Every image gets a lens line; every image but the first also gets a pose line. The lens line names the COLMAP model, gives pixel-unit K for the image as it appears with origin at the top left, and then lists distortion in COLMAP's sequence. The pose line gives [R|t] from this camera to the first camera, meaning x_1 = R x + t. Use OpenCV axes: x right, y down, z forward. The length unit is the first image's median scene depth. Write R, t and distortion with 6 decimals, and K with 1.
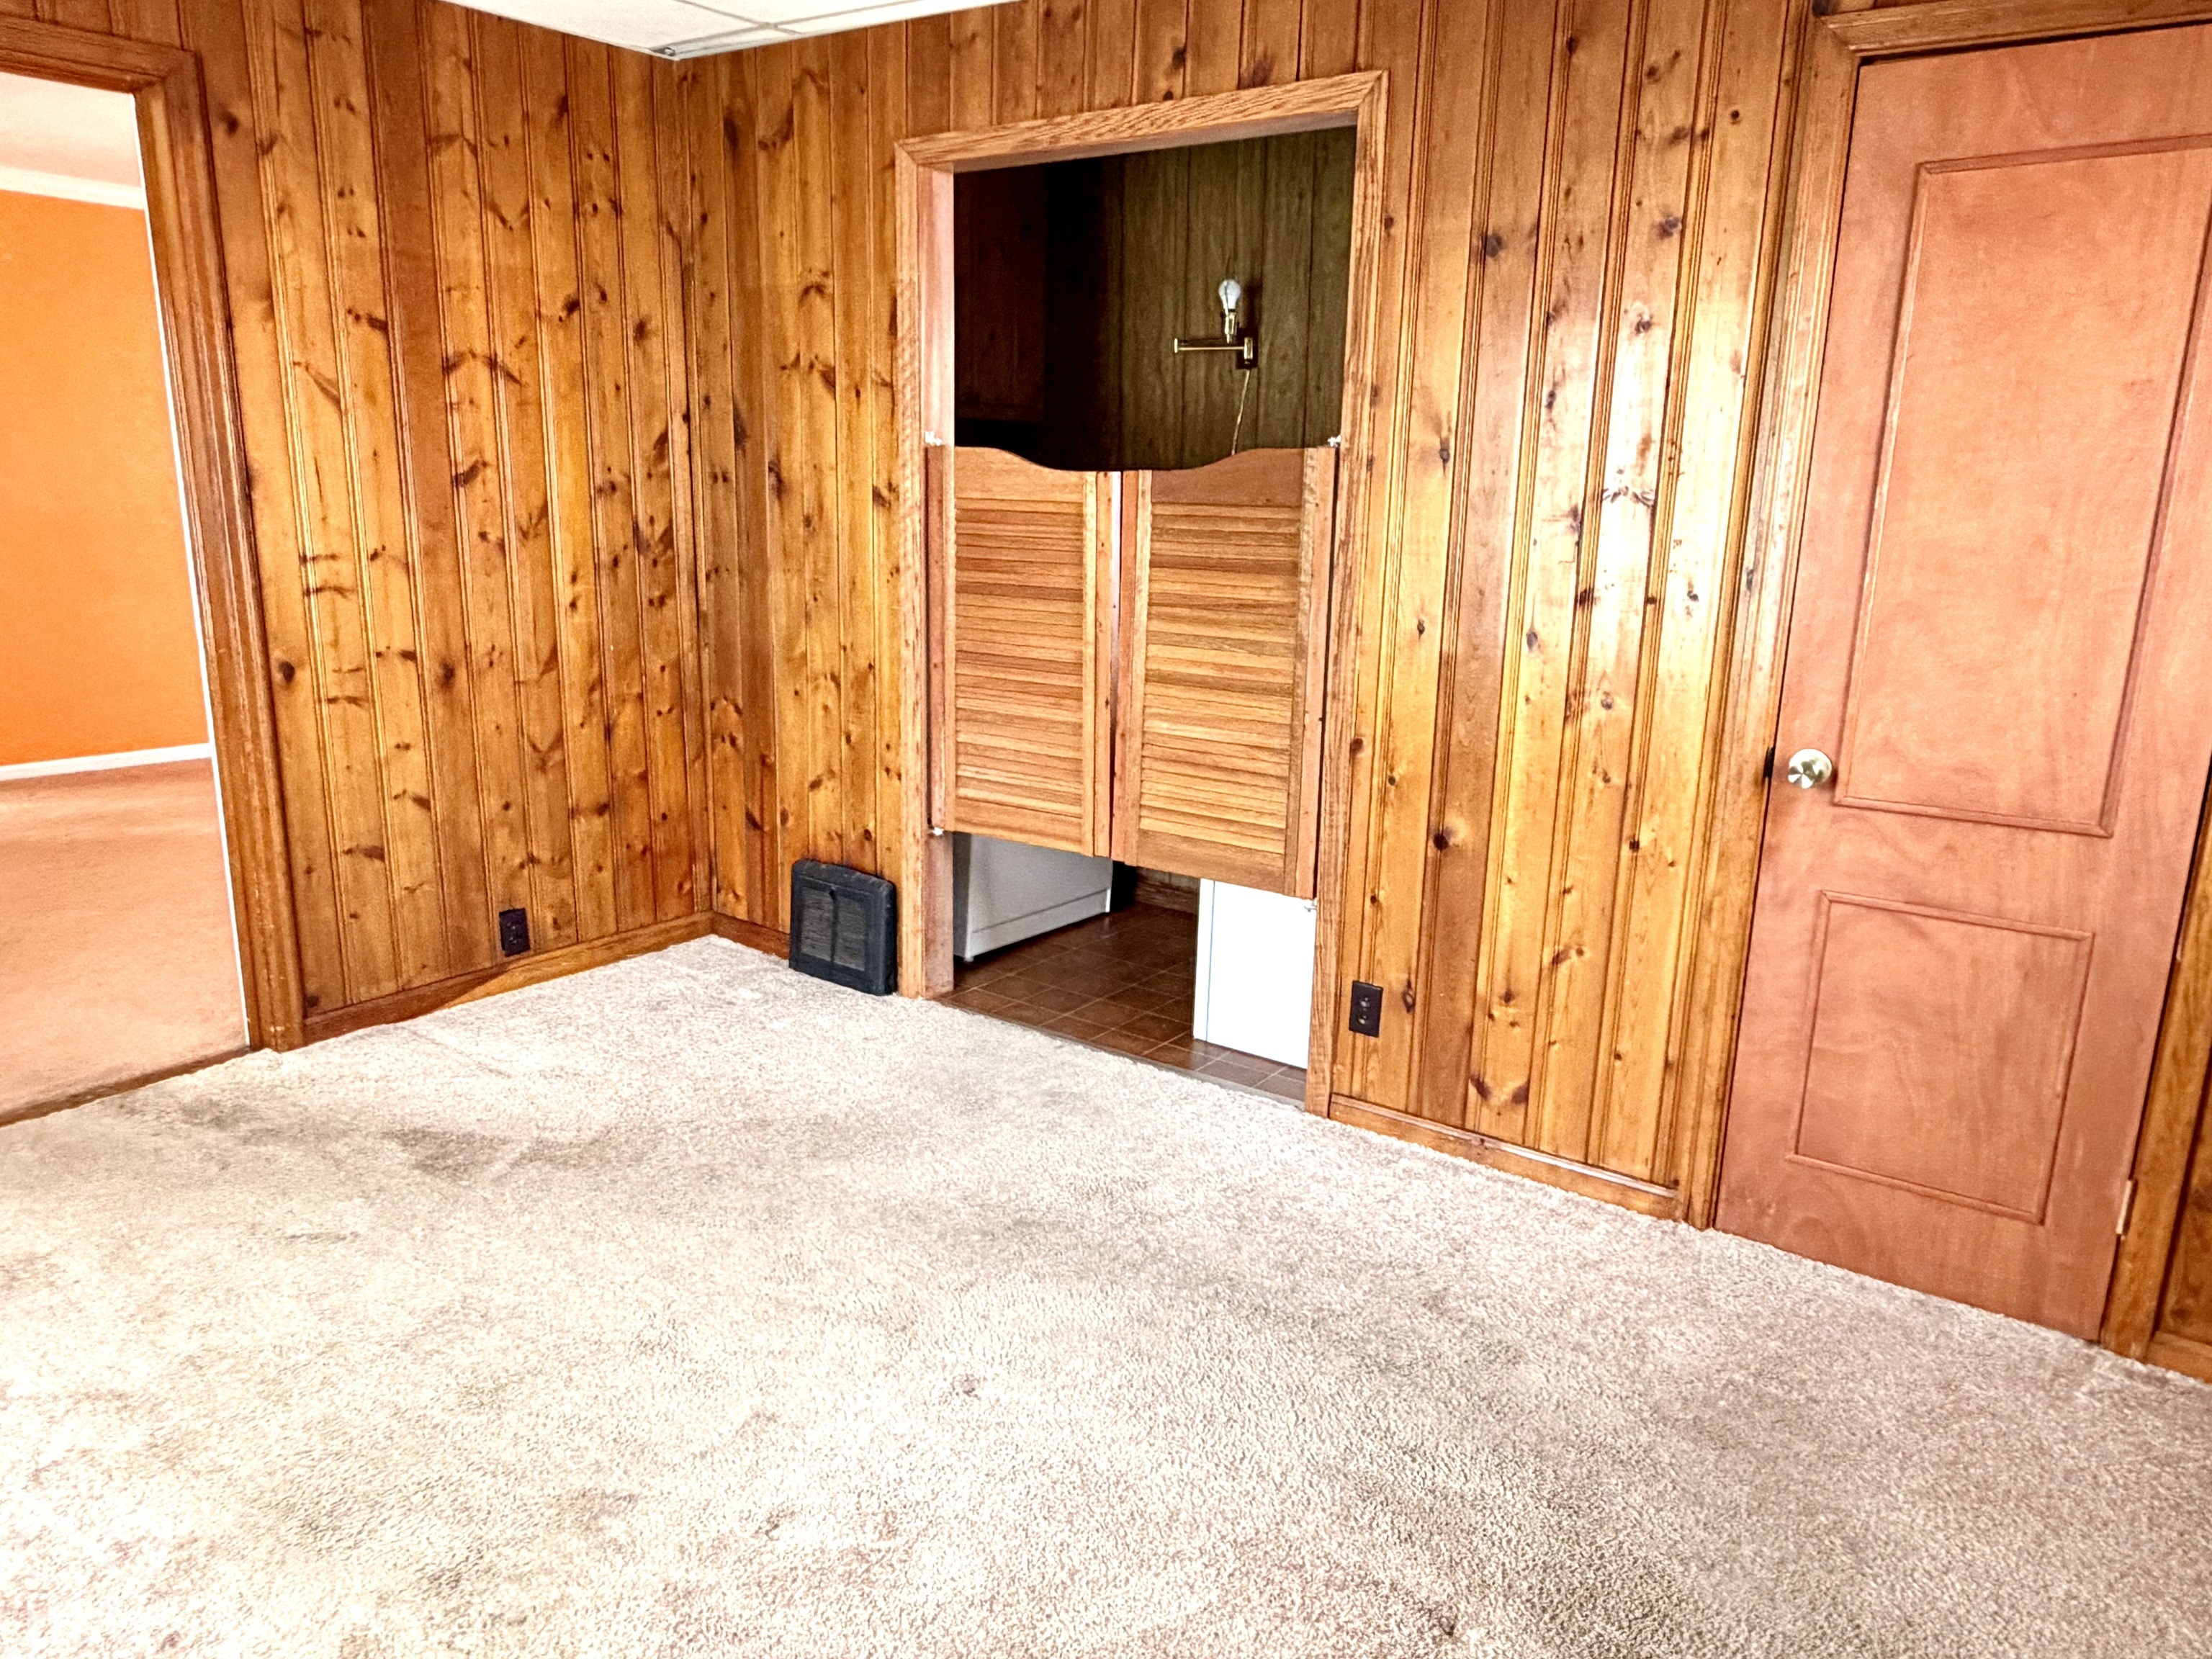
lens RADIAL K [[1527.0, 0, 1098.2], [0, 1527.0, 829.8], [0, 0, 1]] dist [-0.024474, 0.004205]
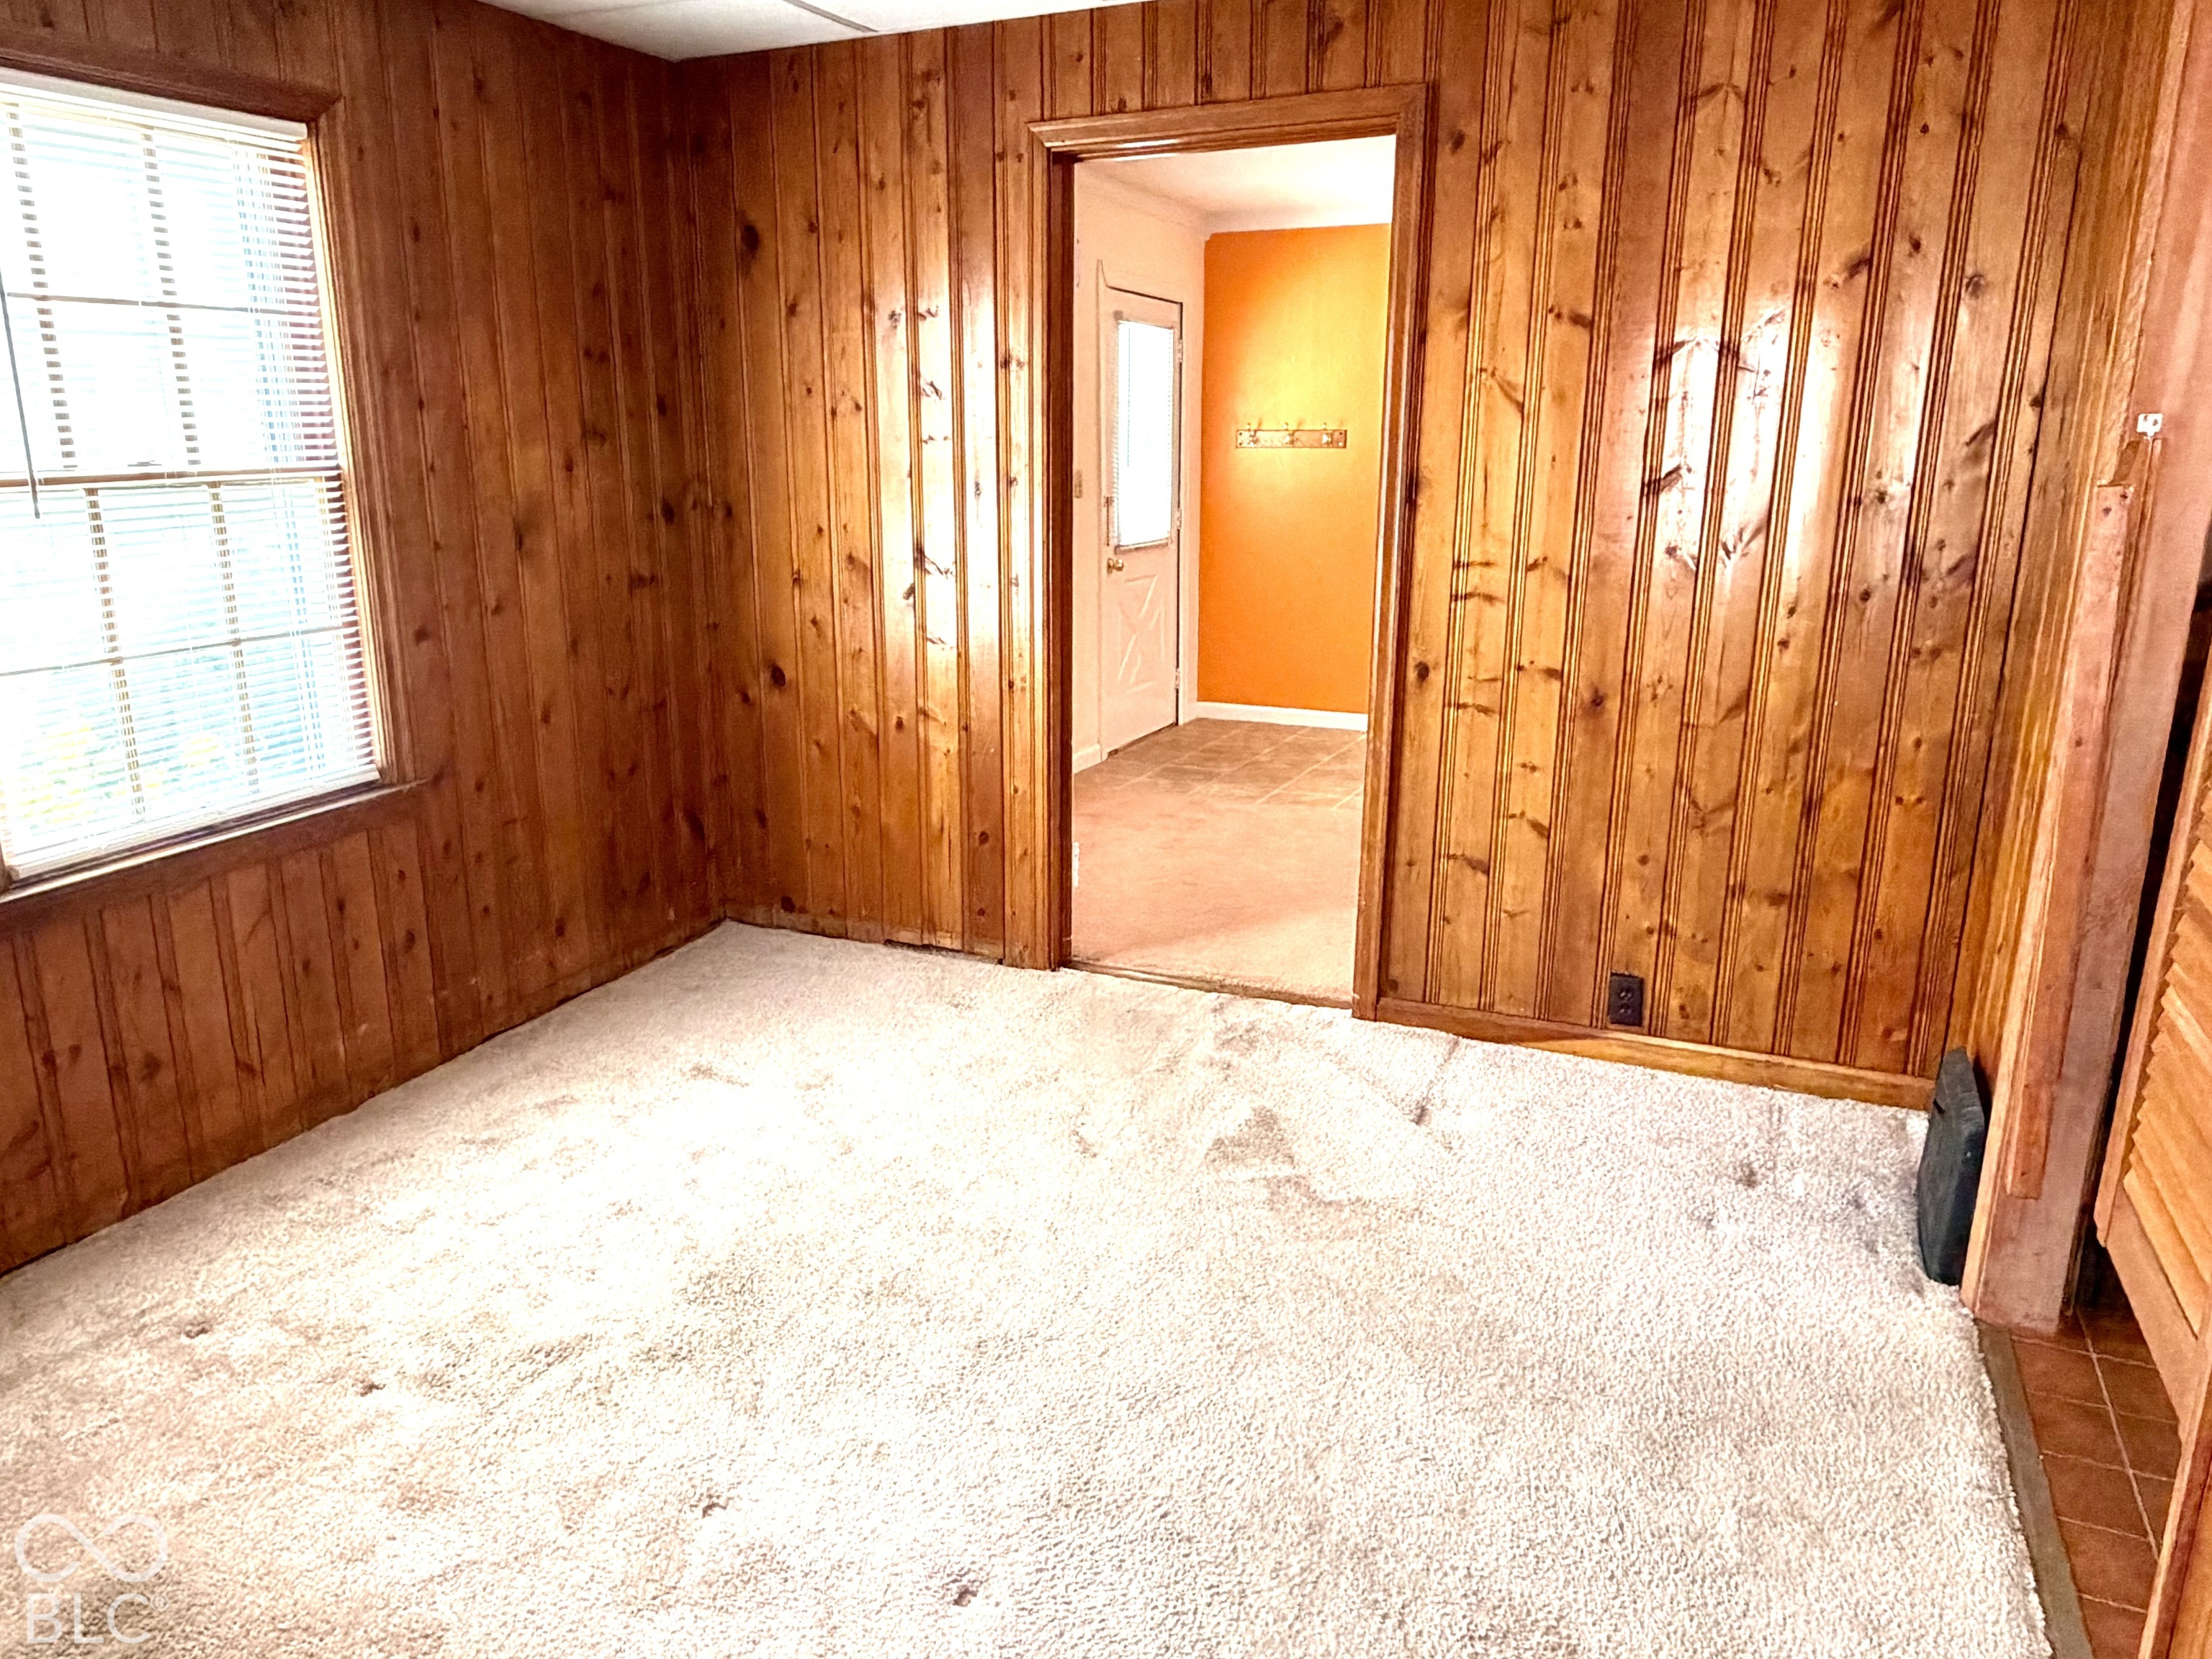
lens RADIAL K [[1527.0, 0, 1097.3], [0, 1527.0, 838.5], [0, 0, 1]] dist [-0.024474, 0.004205]
pose [[0.193200, 0.223949, -0.955259, 0.418997], [-0.218371, 0.958997, 0.180660, -0.127333], [0.956550, 0.173698, 0.234182, 0.534129]]
